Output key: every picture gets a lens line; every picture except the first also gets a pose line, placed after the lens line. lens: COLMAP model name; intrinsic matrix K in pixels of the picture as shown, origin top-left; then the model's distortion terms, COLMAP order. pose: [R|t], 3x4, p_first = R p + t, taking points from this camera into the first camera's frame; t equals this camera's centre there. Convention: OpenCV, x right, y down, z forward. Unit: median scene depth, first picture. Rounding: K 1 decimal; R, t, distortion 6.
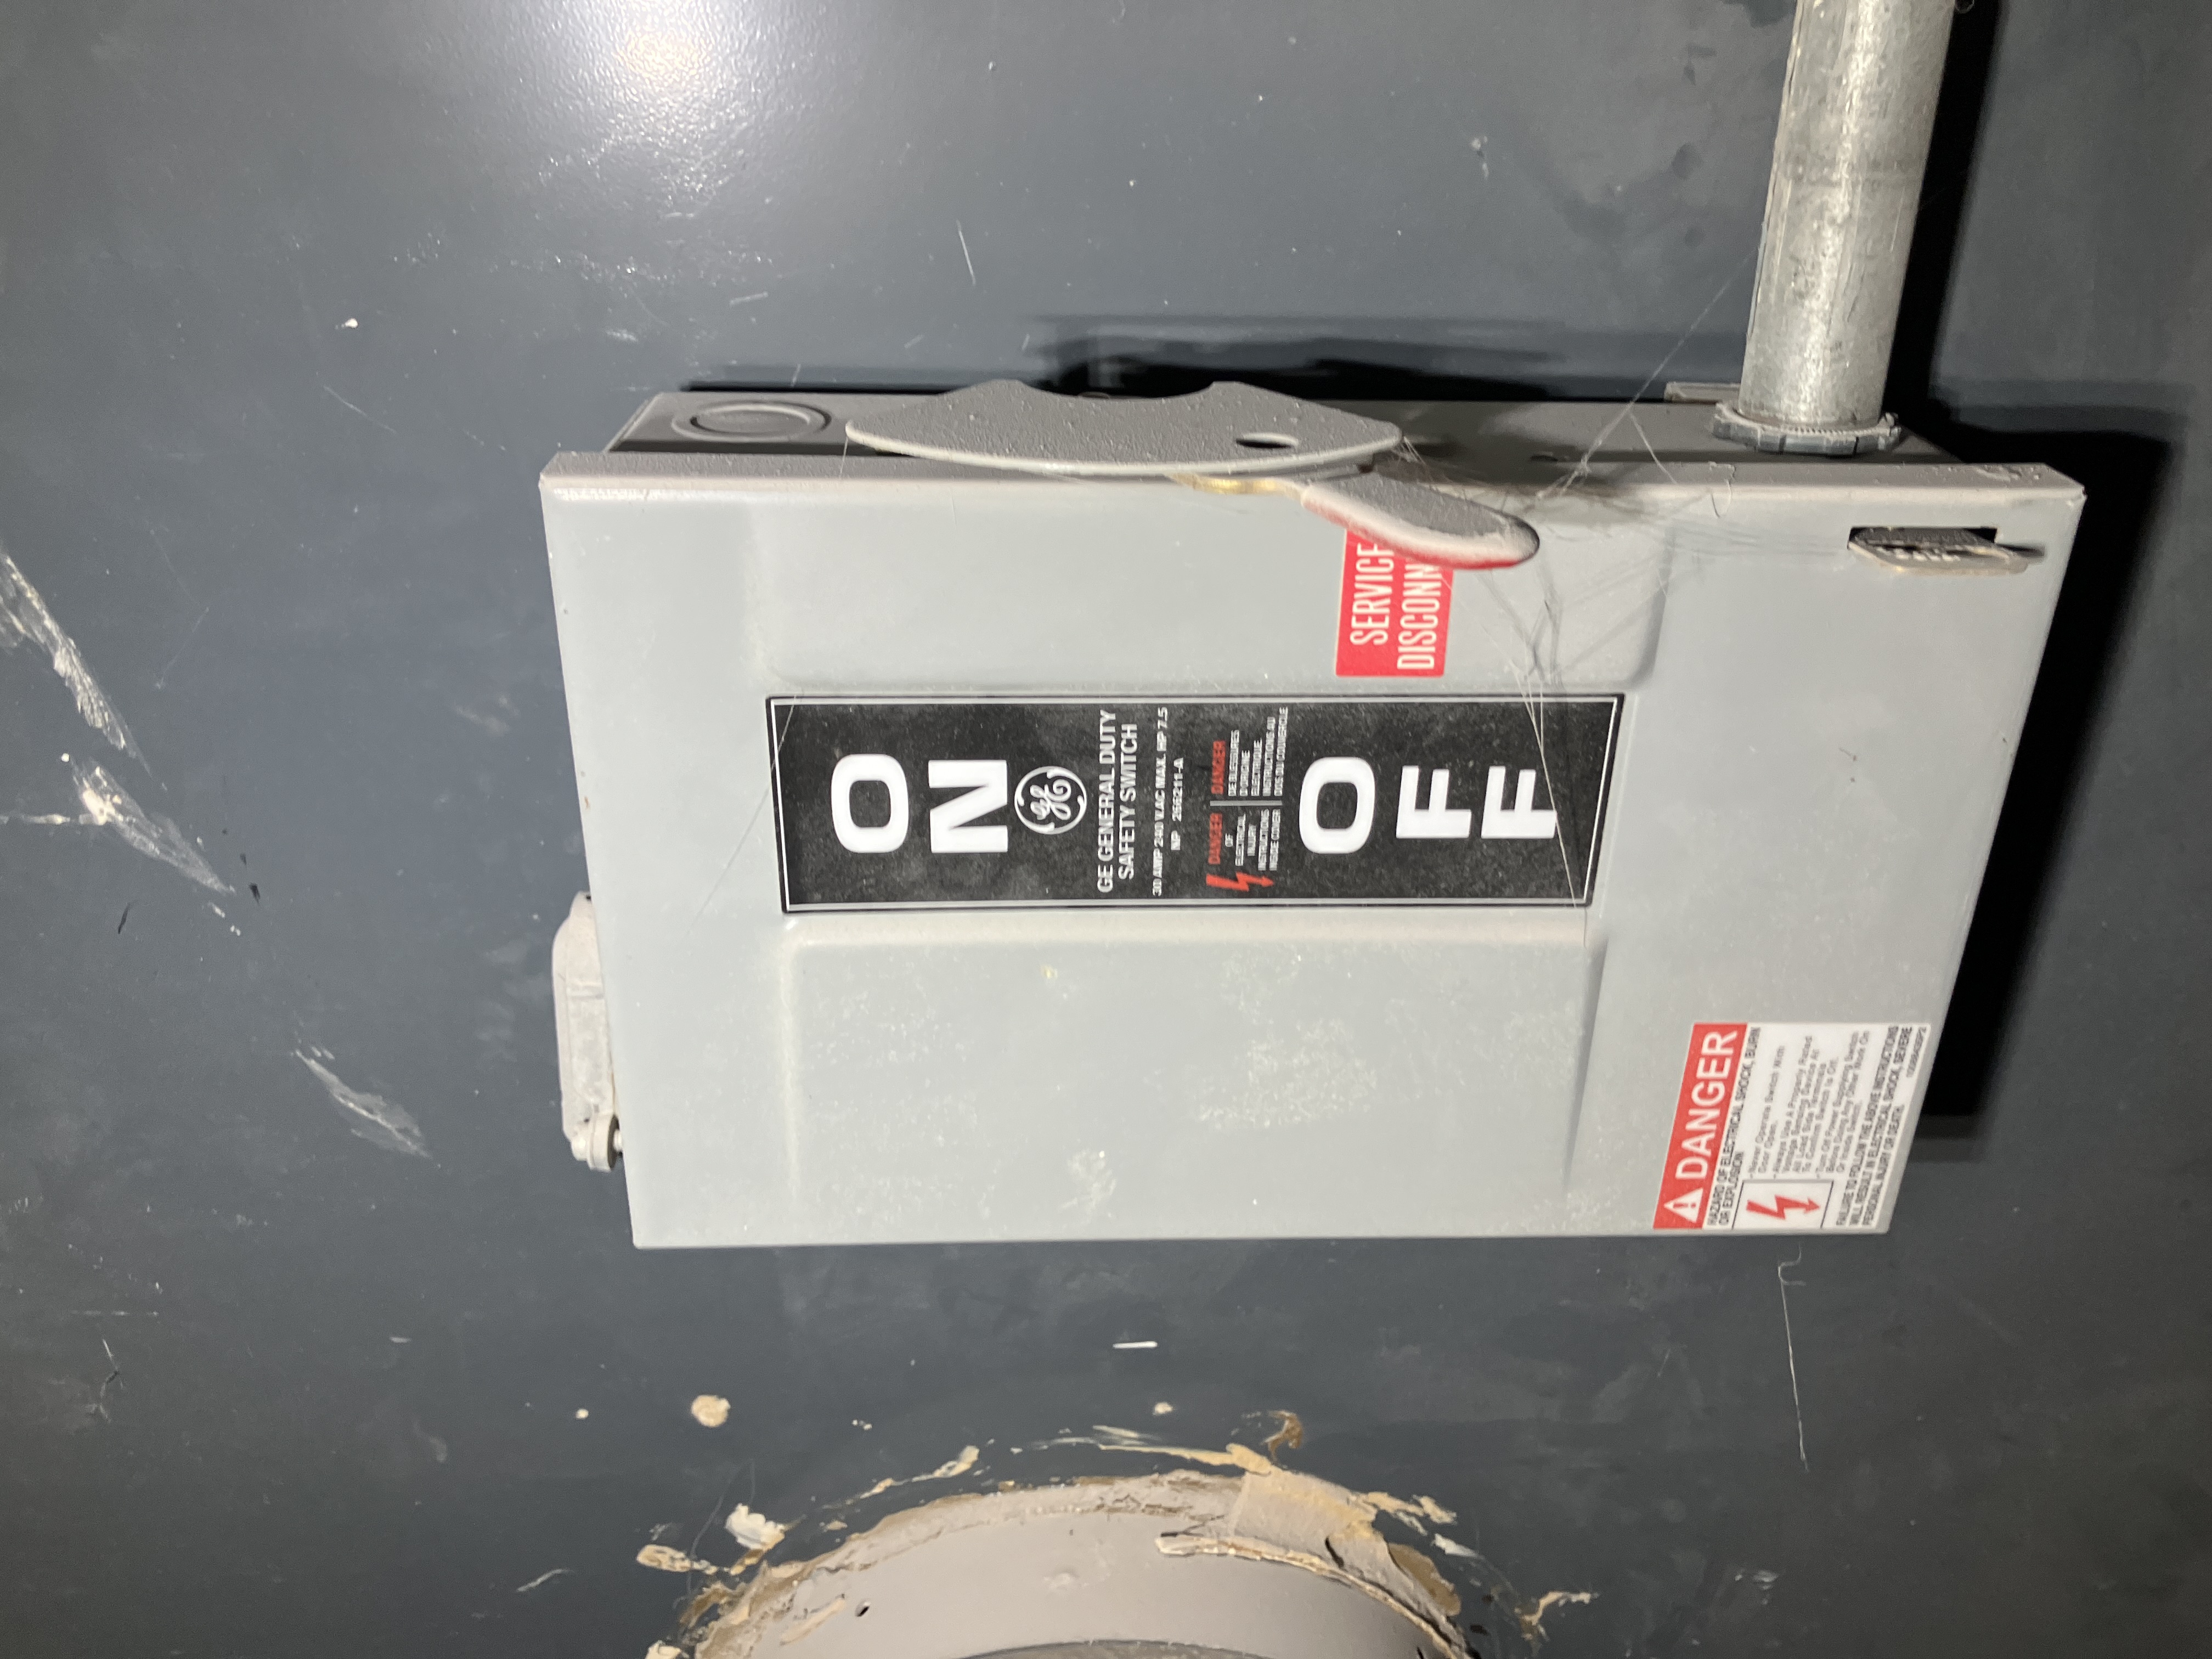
lens RADIAL K [[1827.2, 0, 1091.2], [0, 1827.2, 825.2], [0, 0, 1]] dist [0.030718, -0.018848]
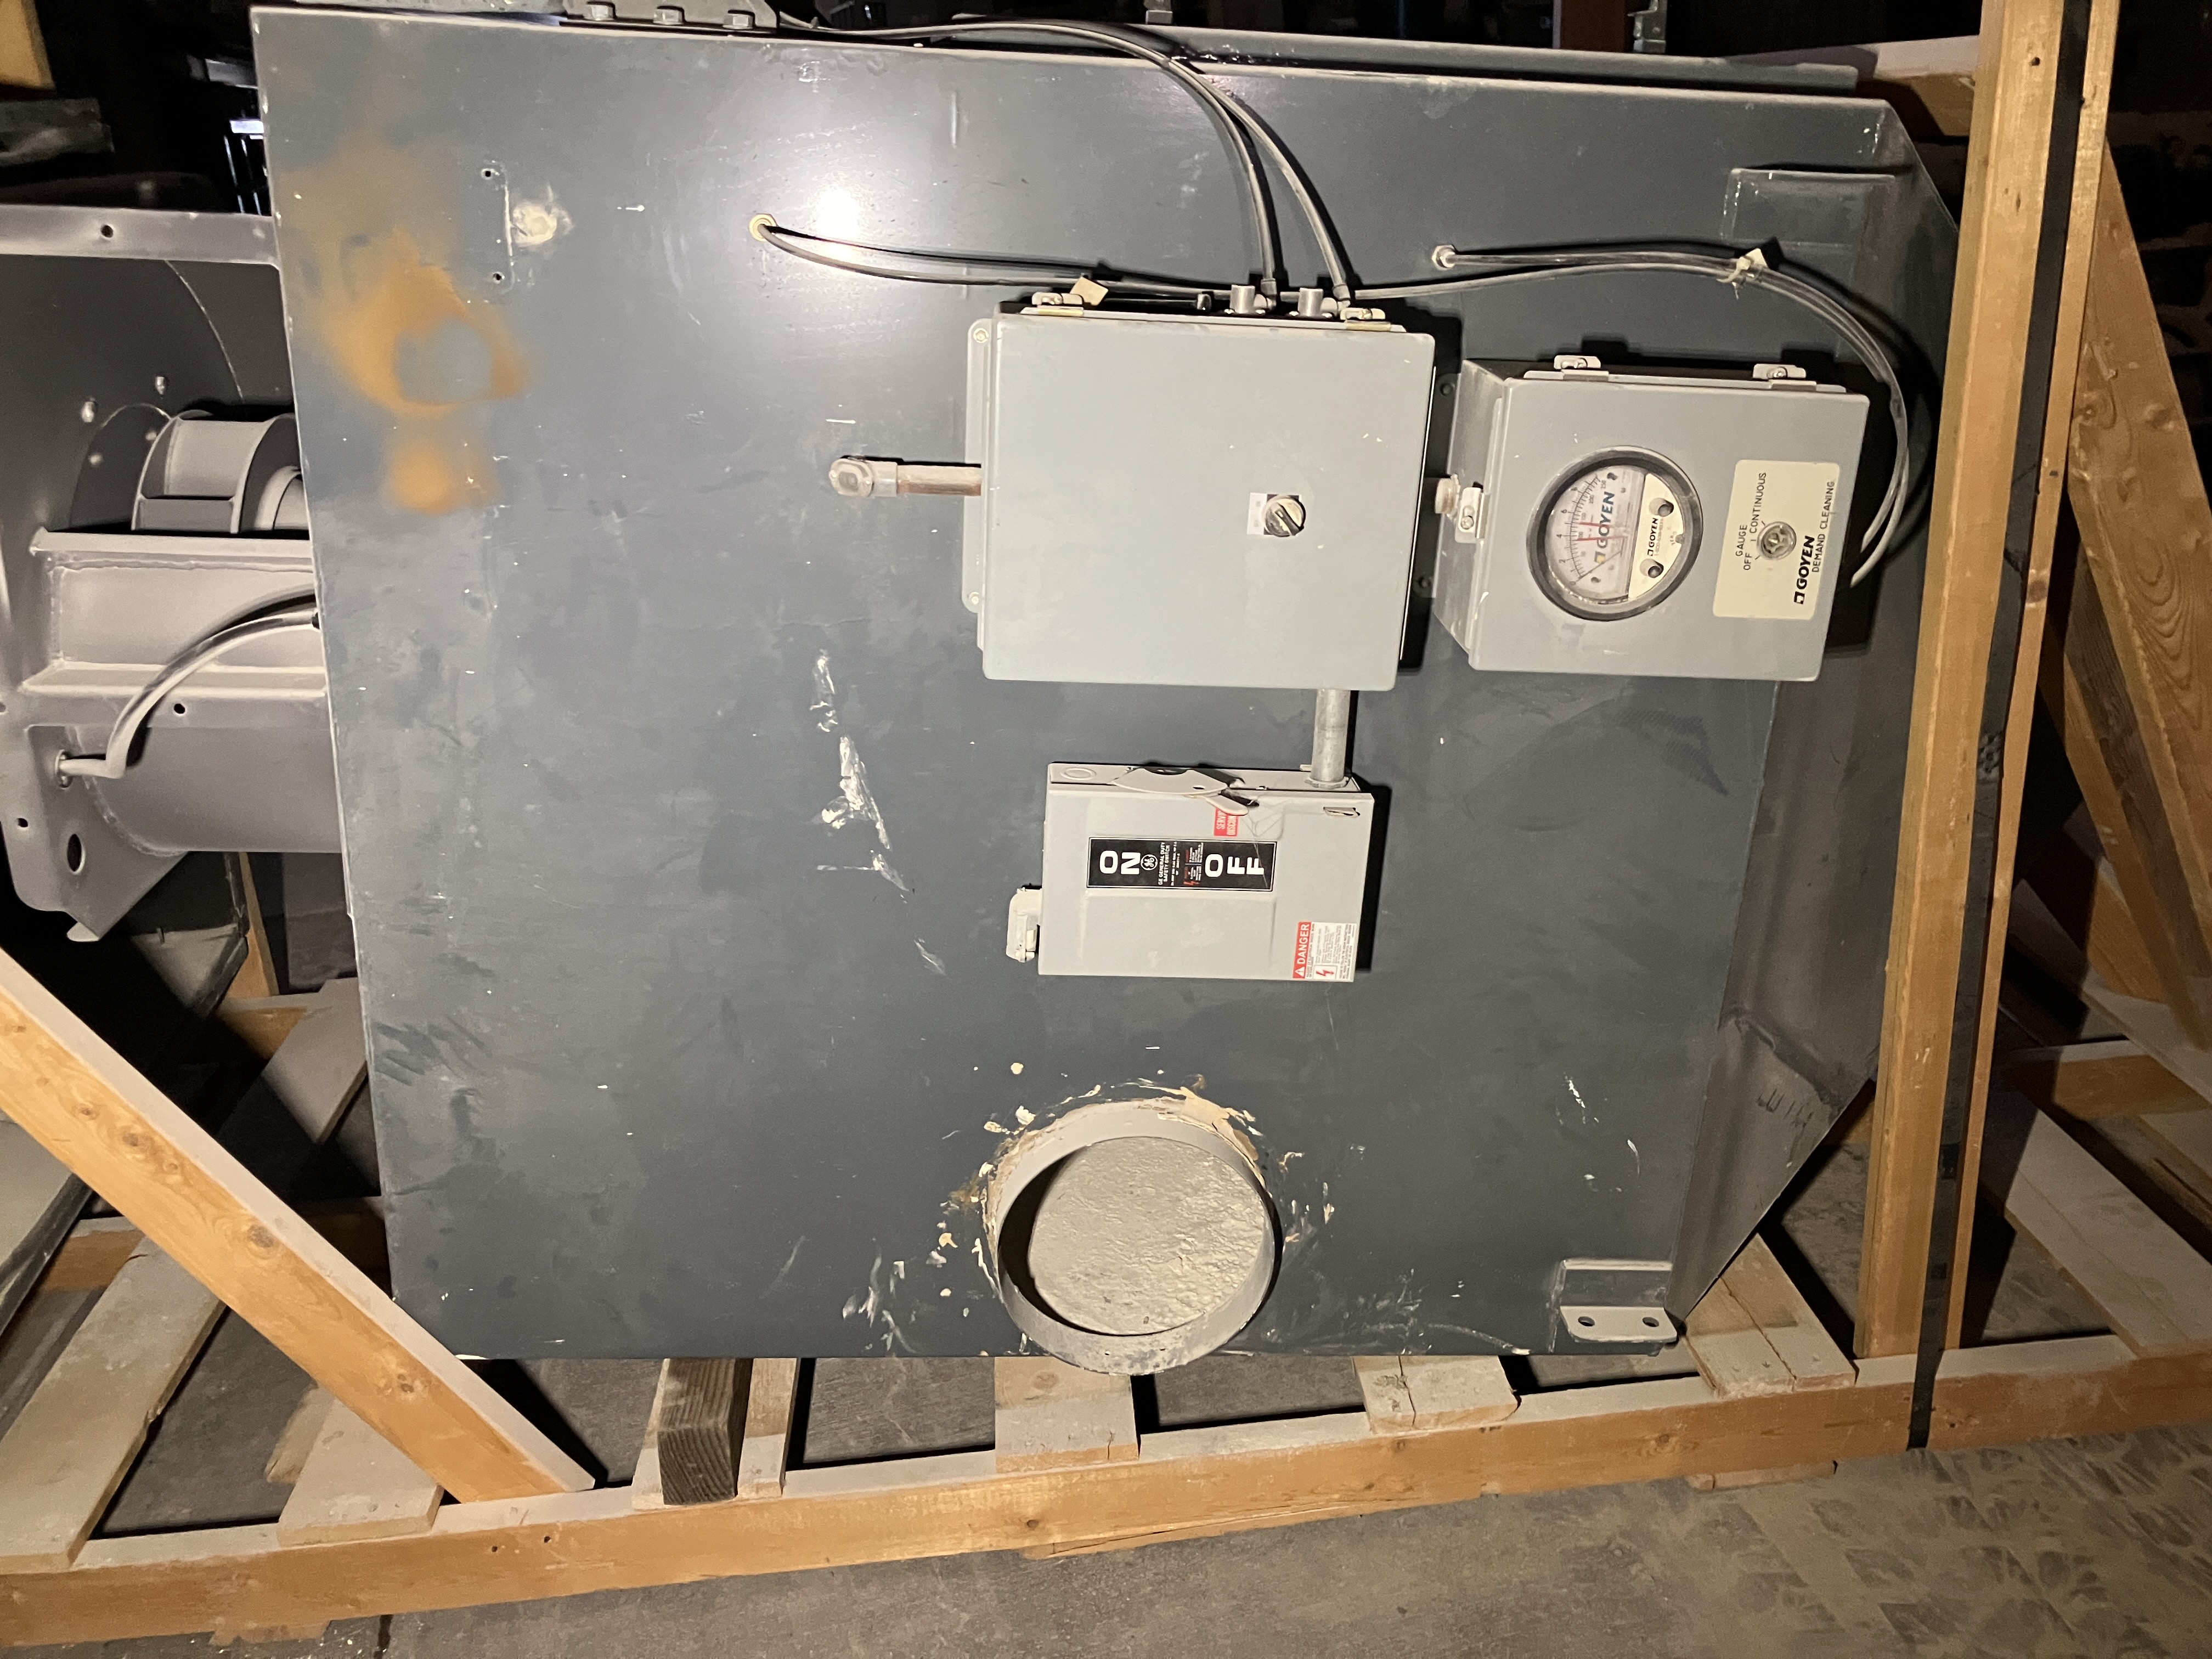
lens RADIAL K [[1827.2, 0, 1131.7], [0, 1827.2, 787.4], [0, 0, 1]] dist [0.030718, -0.018848]
pose [[0.997727, 0.026858, 0.061796, -0.331766], [-0.019302, 0.992613, -0.119775, 0.325515], [-0.064556, 0.118310, 0.990876, -3.289861]]
